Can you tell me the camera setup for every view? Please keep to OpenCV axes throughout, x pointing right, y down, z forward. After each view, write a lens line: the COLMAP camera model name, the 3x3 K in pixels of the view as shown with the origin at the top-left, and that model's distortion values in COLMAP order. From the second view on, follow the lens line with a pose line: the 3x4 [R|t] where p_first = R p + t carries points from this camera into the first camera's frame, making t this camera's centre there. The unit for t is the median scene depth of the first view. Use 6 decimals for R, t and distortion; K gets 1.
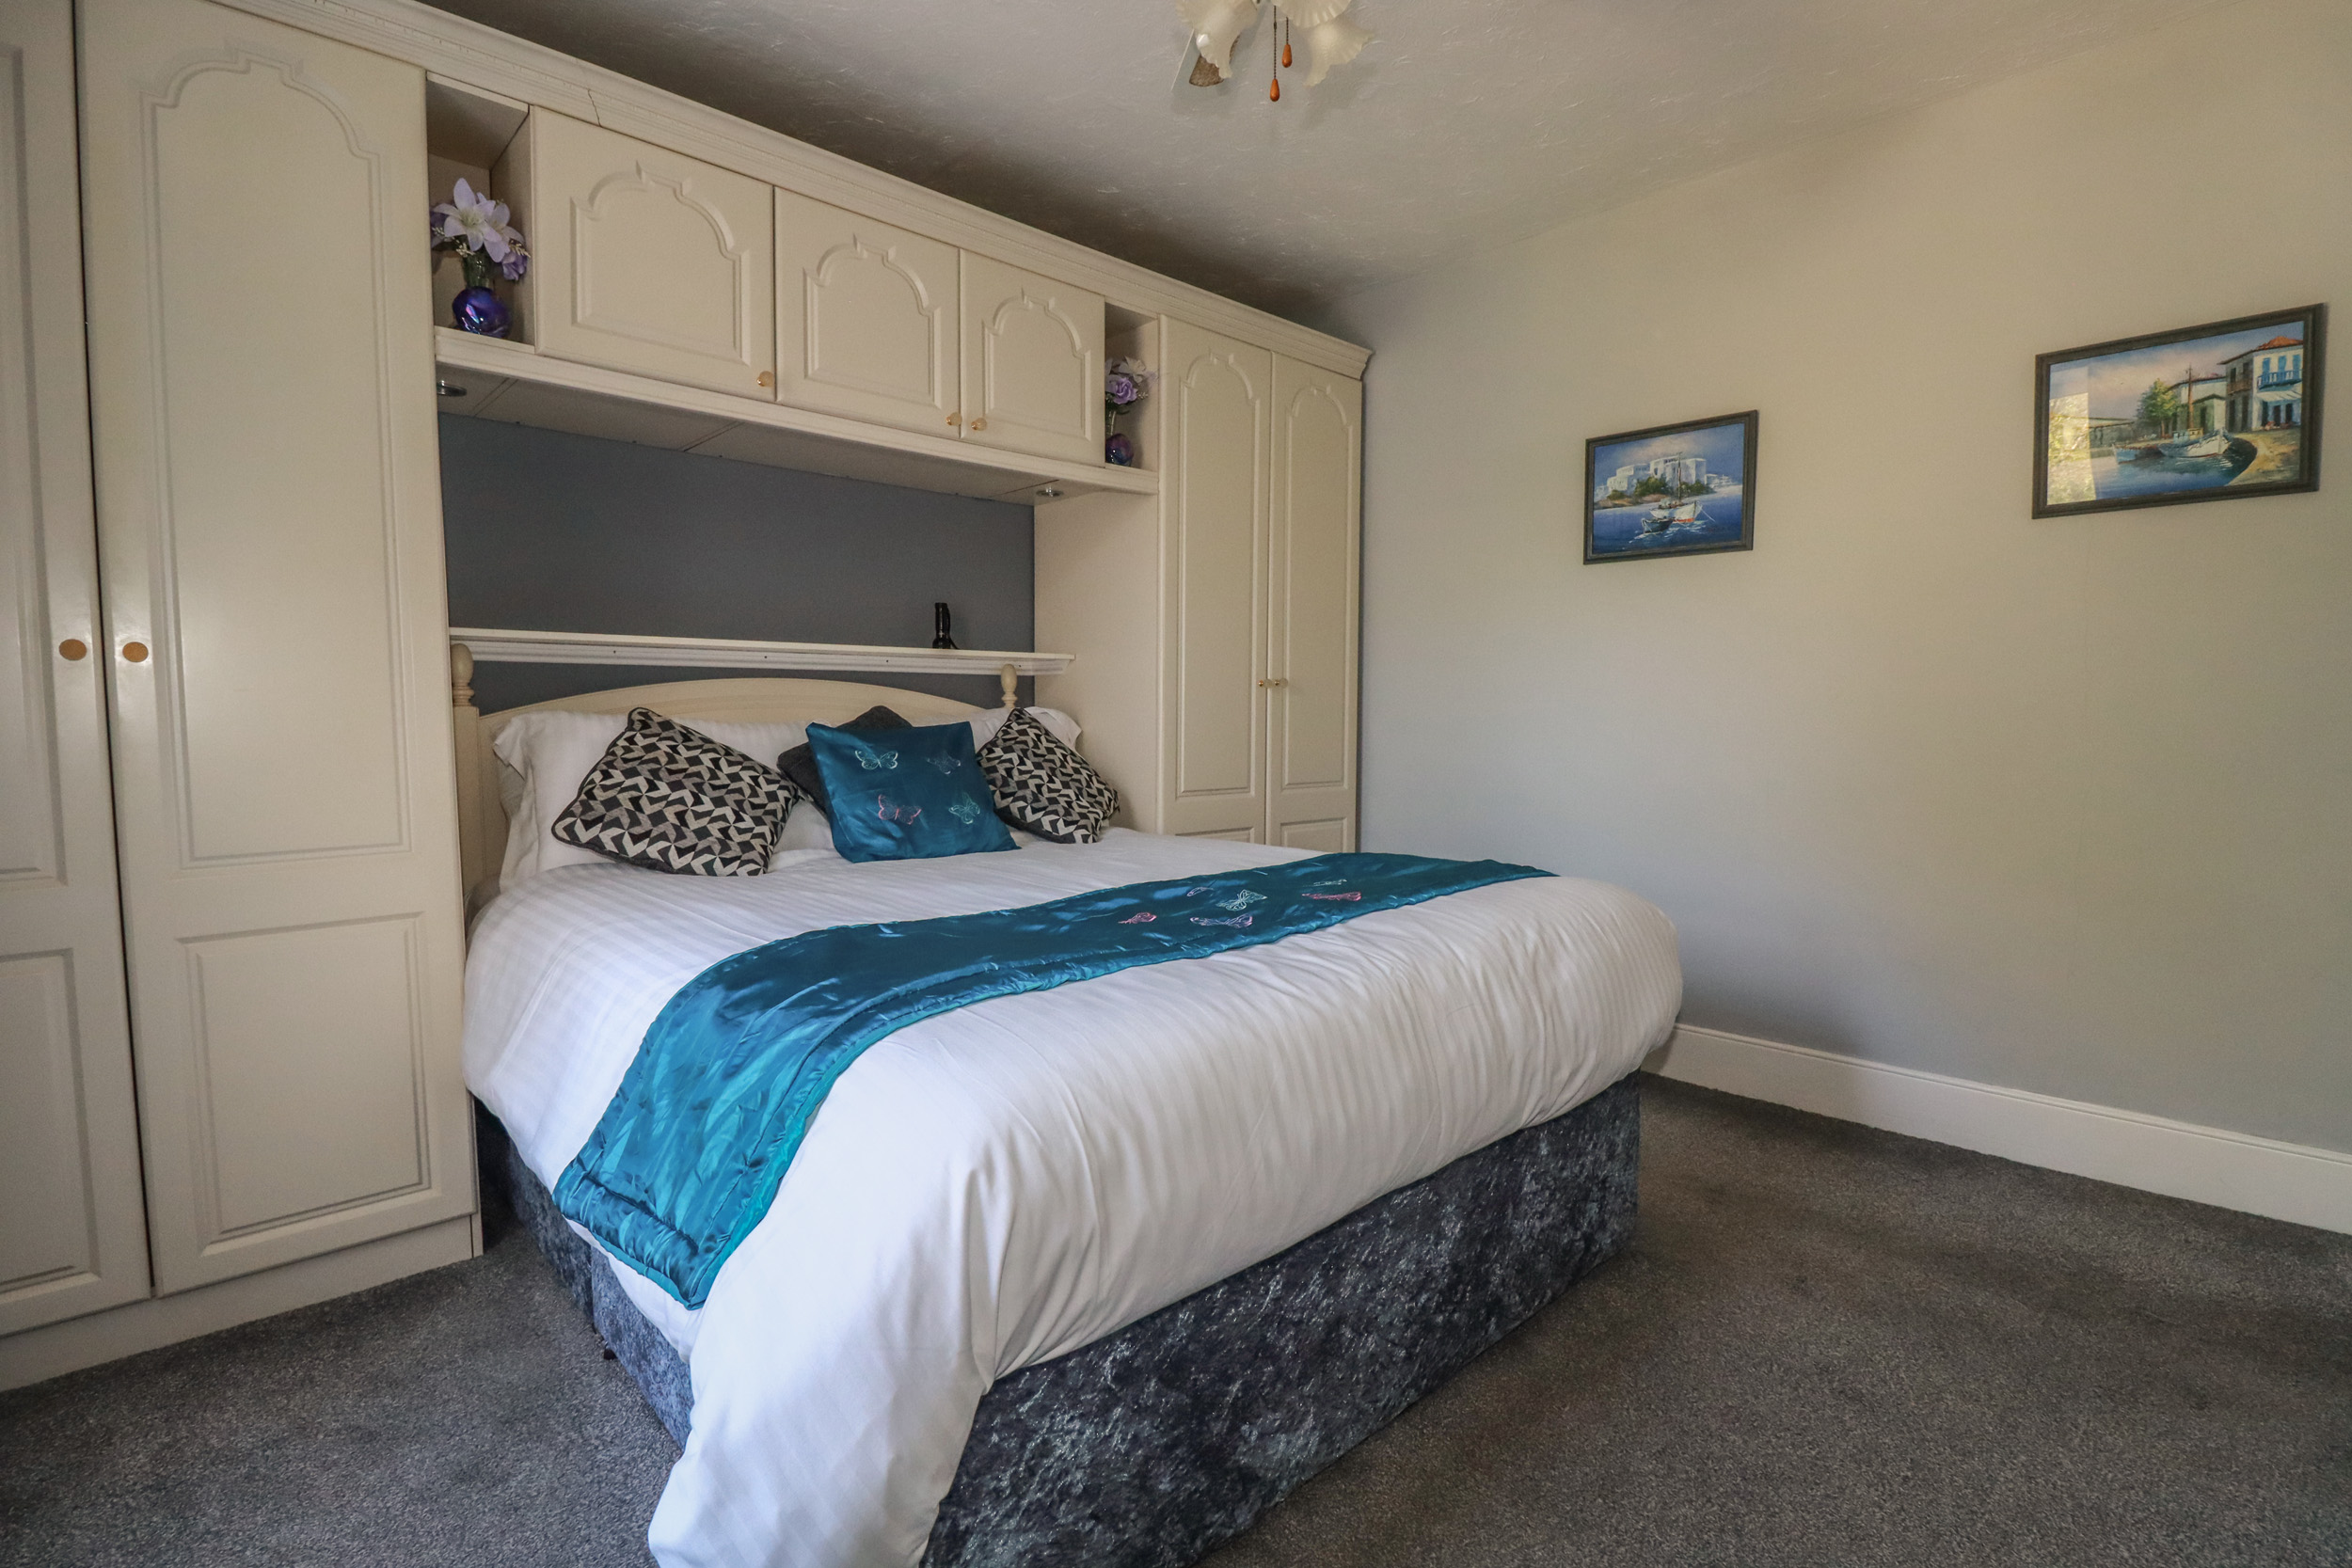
lens RADIAL K [[1111.3, 0, 1166.4], [0, 1111.3, 788.1], [0, 0, 1]] dist [-0.000473, -0.000660]
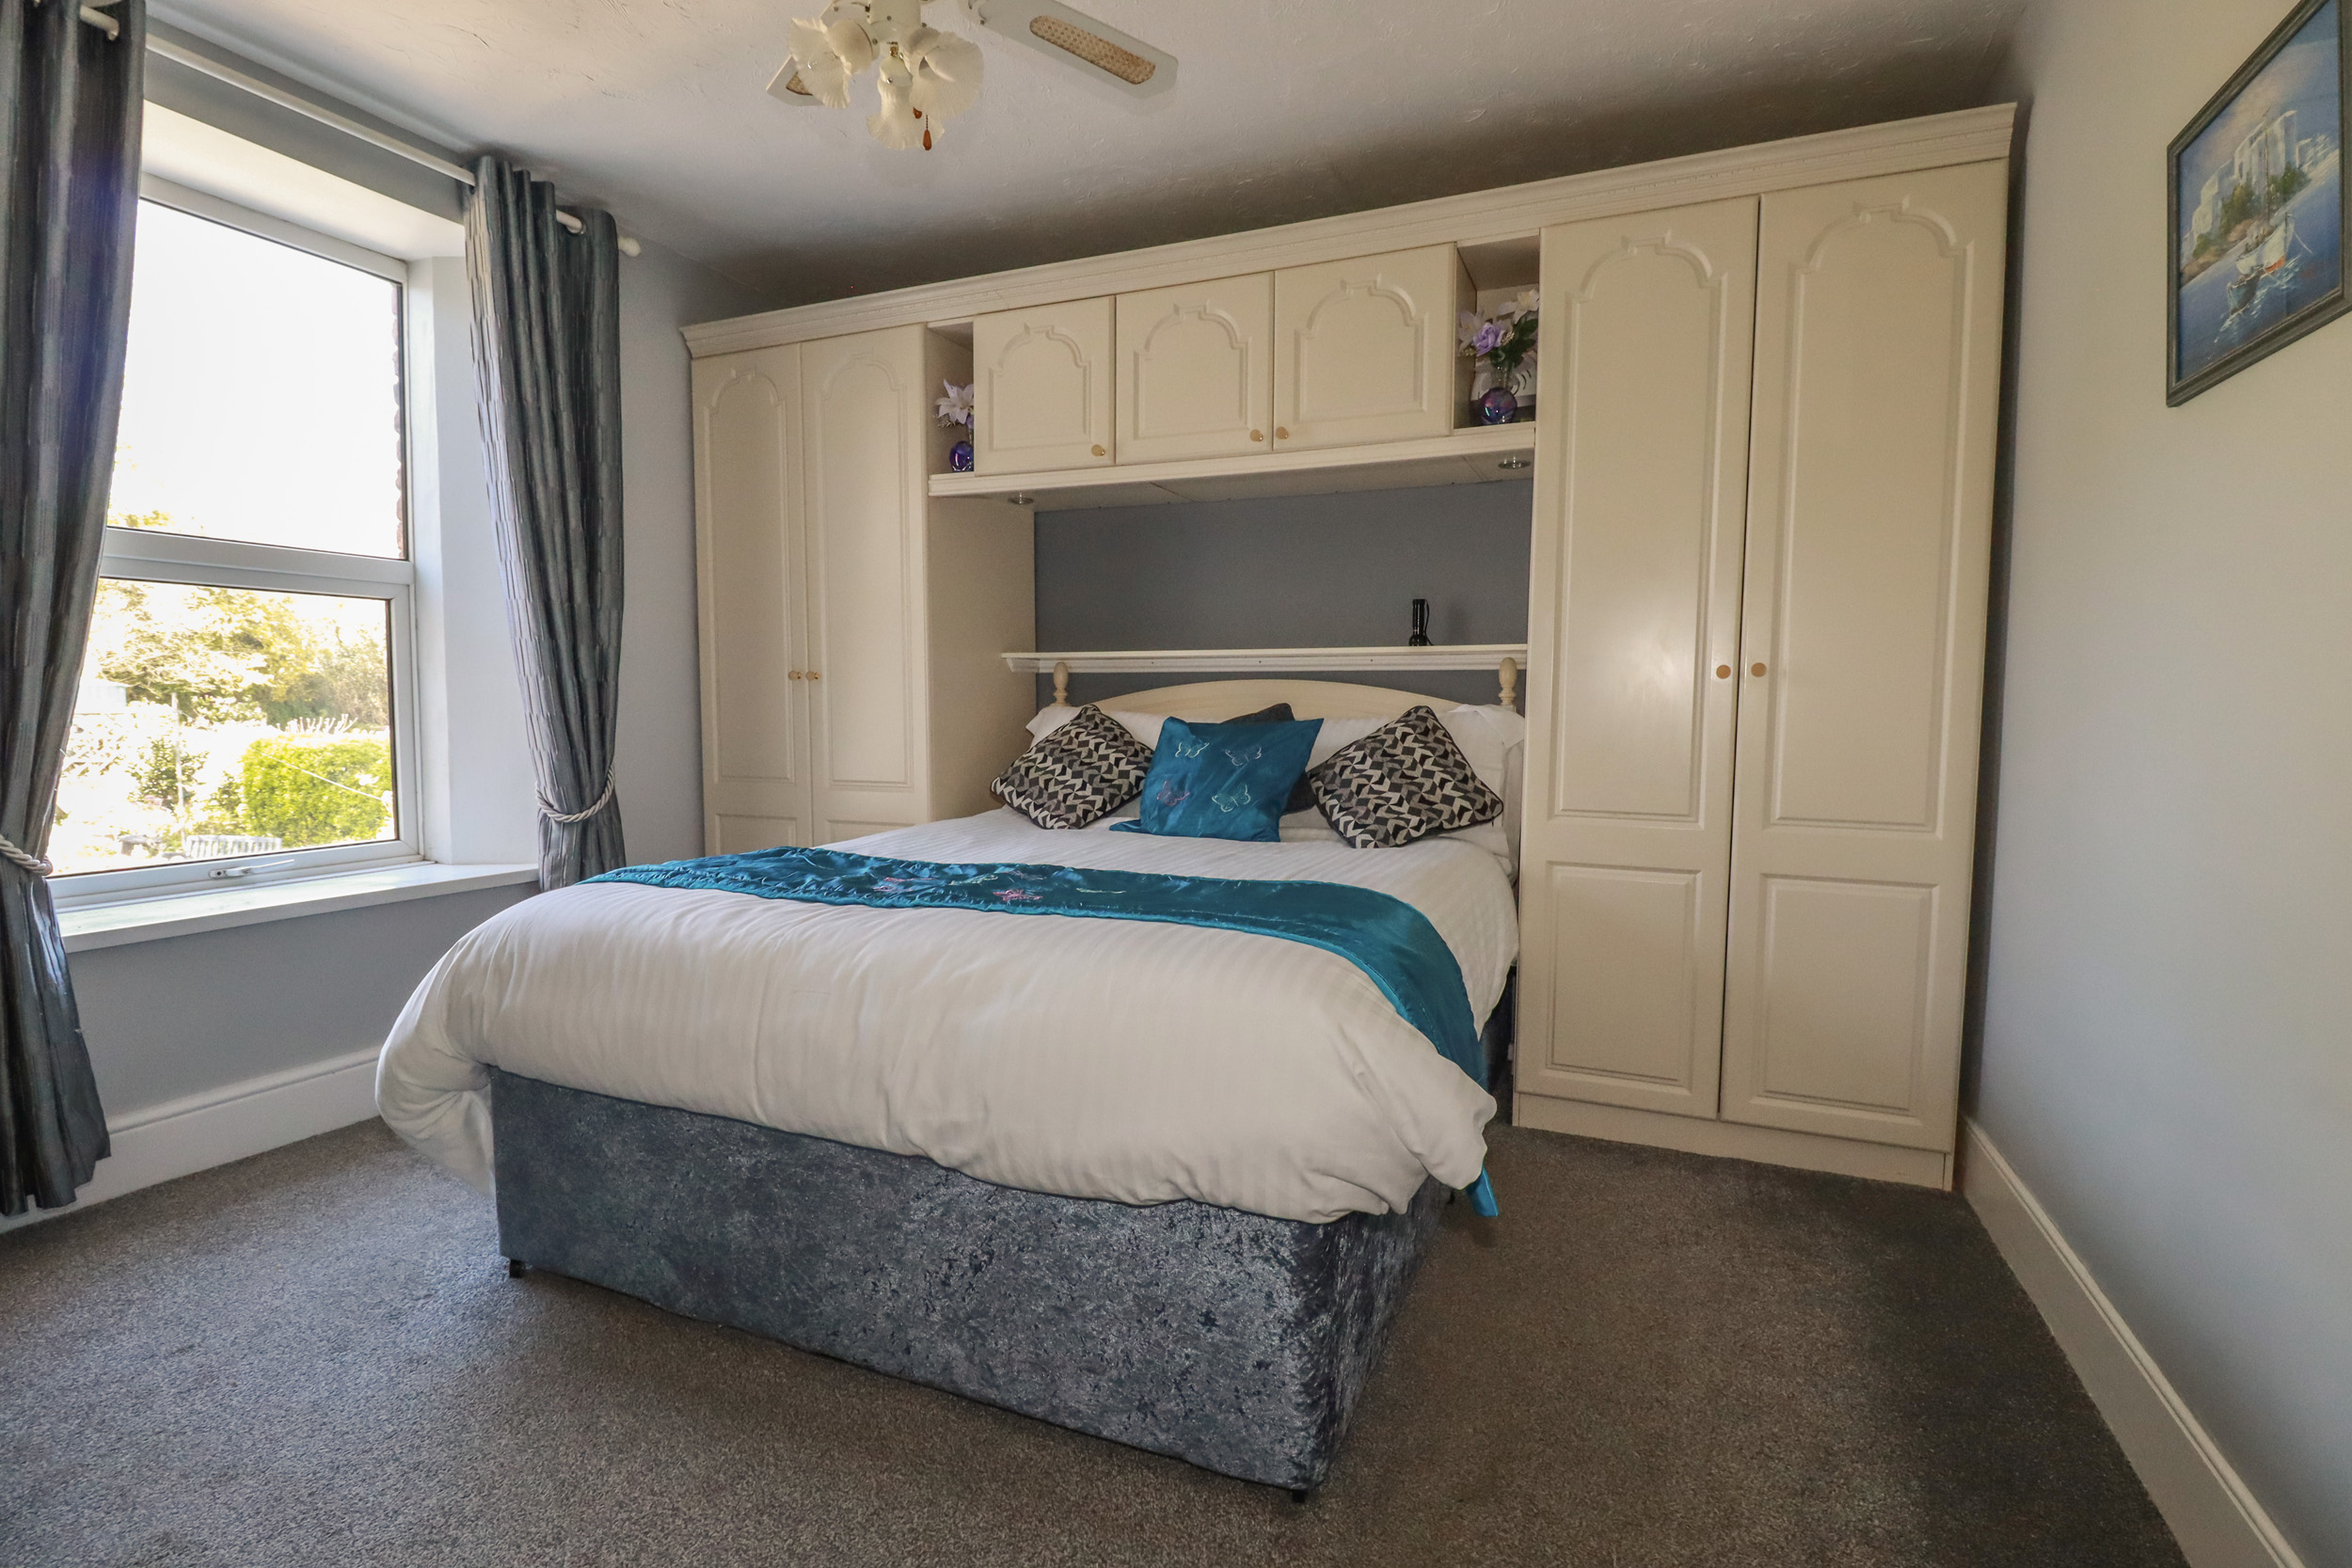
lens RADIAL K [[1111.3, 0, 1166.4], [0, 1111.3, 788.1], [0, 0, 1]] dist [-0.000473, -0.000660]
pose [[0.401610, 0.069088, -0.913201, 0.686128], [-0.069077, 0.996595, 0.045019, -0.030872], [0.913202, 0.045001, 0.405015, 0.441655]]
